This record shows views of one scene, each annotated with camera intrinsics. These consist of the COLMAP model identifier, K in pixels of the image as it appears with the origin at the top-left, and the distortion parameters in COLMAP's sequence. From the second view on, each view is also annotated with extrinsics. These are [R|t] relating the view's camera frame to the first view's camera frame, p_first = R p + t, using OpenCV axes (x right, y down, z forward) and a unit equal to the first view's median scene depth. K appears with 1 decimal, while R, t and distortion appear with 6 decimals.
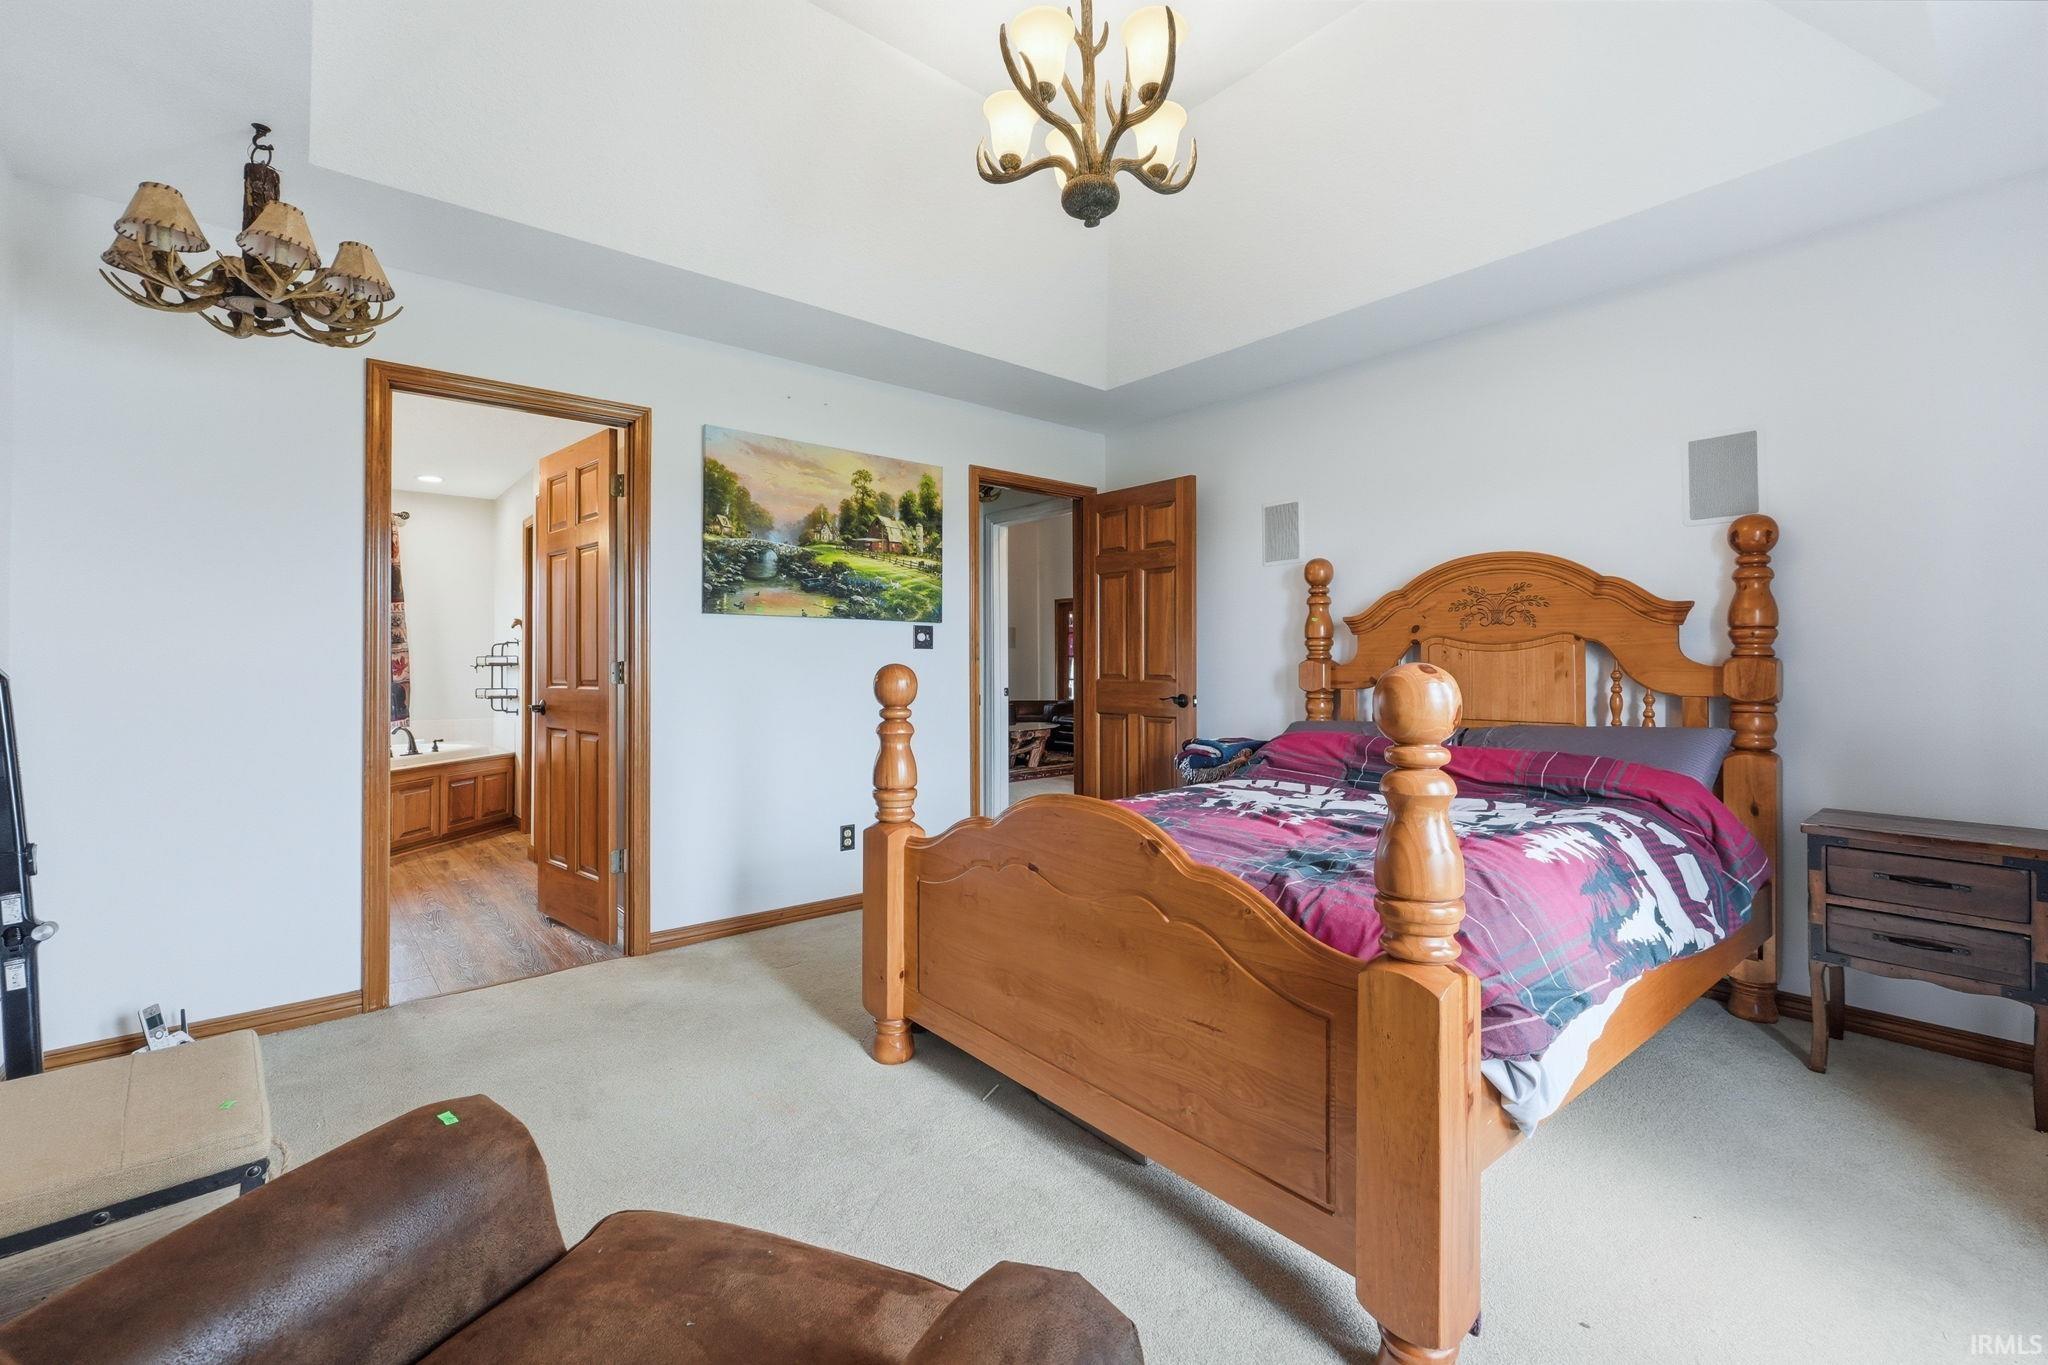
lens RADIAL K [[864.4, 0, 1021.6], [0, 864.4, 668.9], [0, 0, 1]] dist [-0.001362, -0.000284]
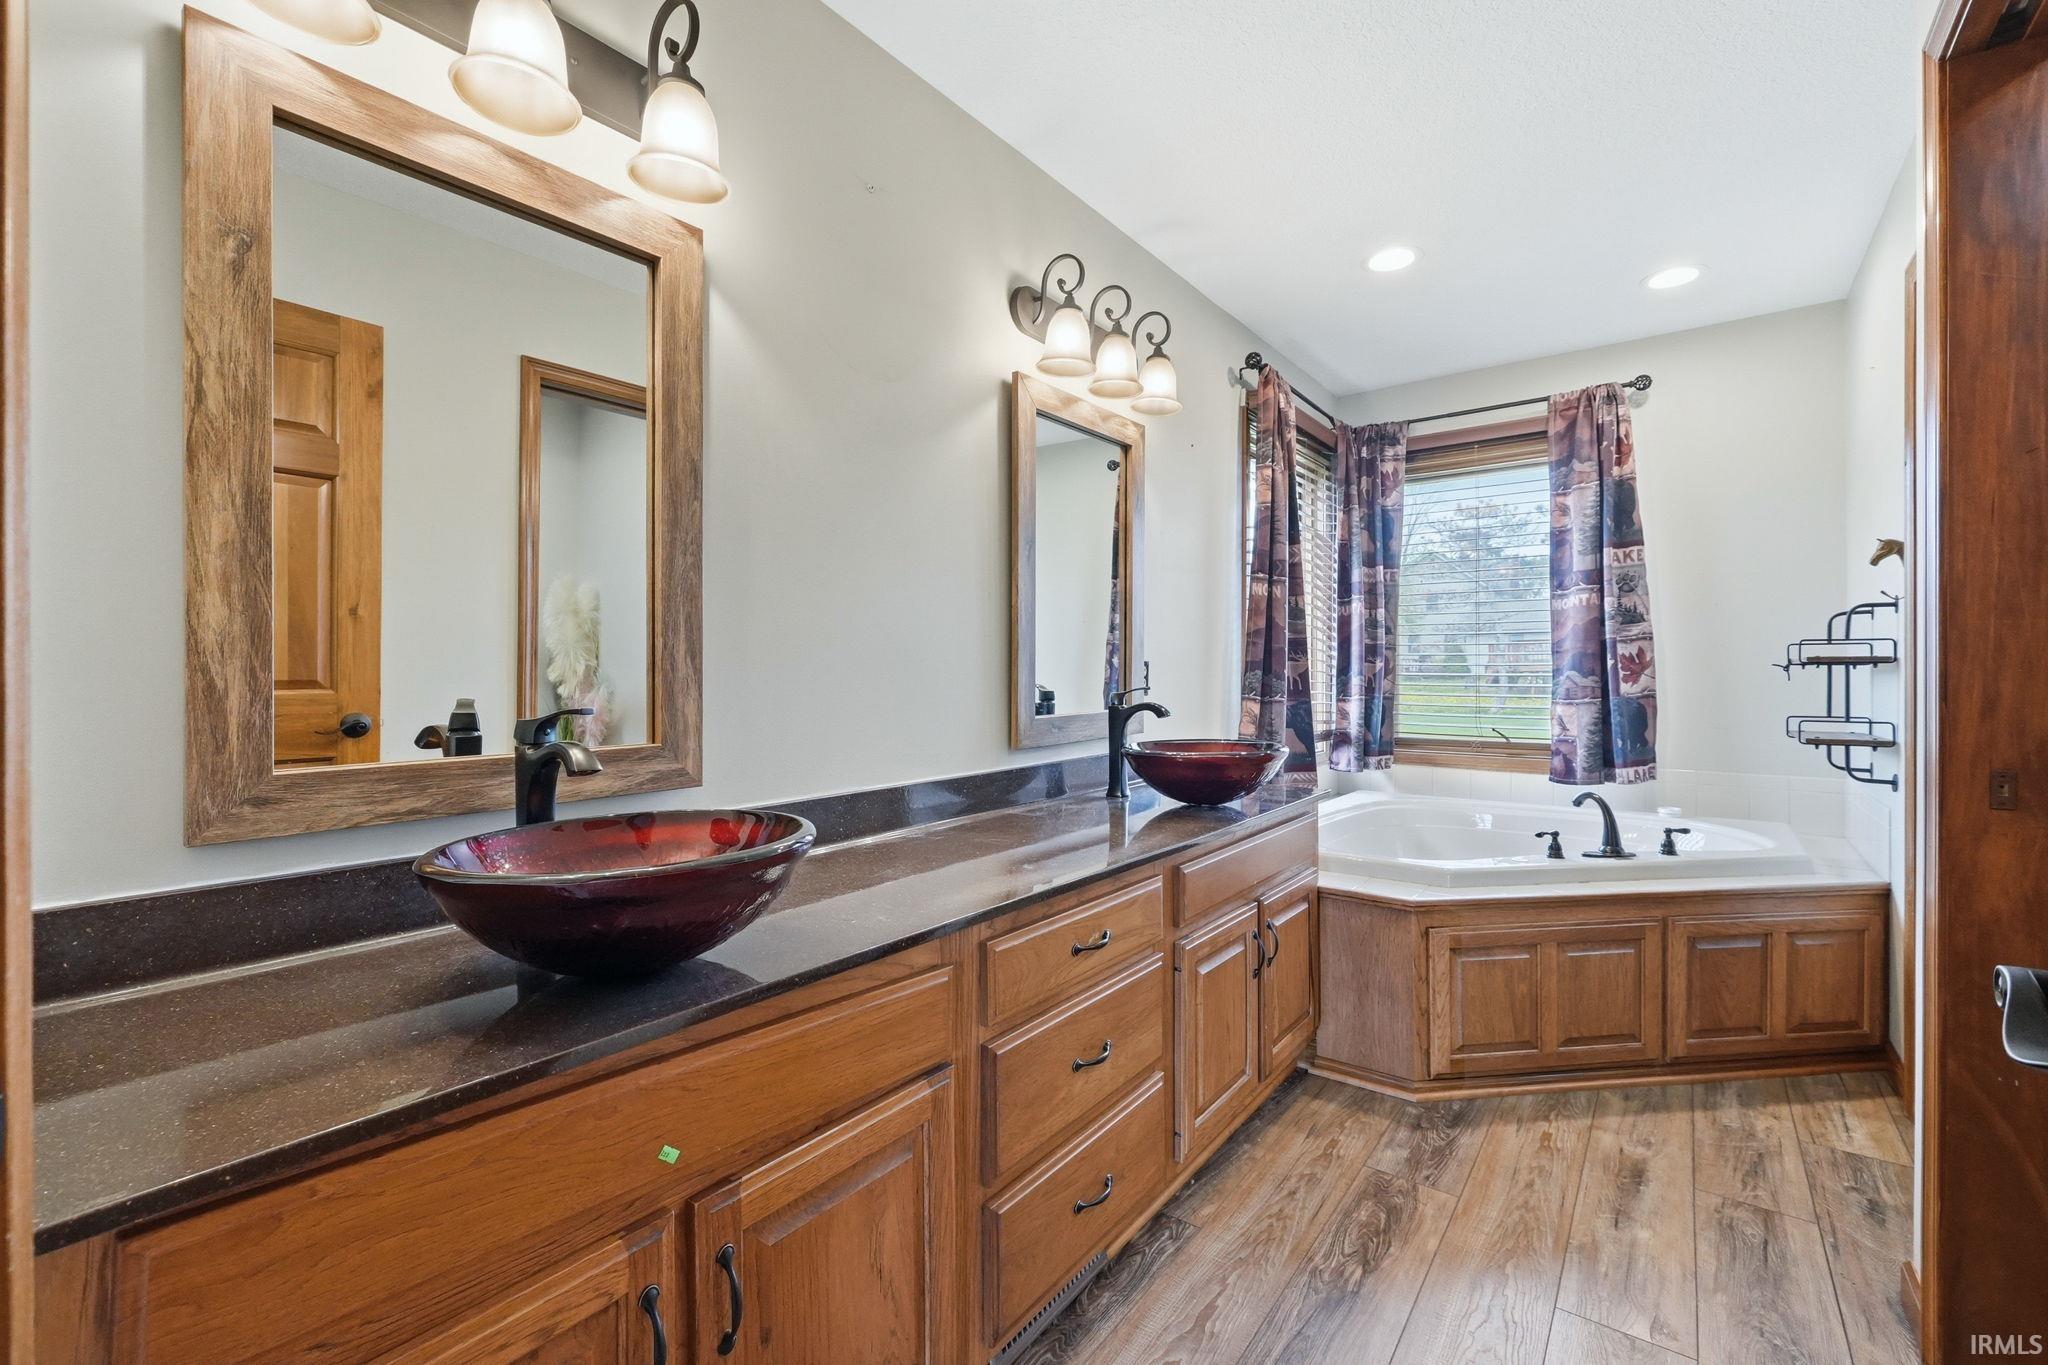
lens RADIAL K [[864.4, 0, 1021.6], [0, 864.4, 668.9], [0, 0, 1]] dist [-0.001362, -0.000284]
pose [[0.207999, -0.002010, -0.978127, -0.282587], [0.000262, 0.999998, -0.001999, -0.000562], [0.978129, 0.000160, 0.207999, 0.529385]]
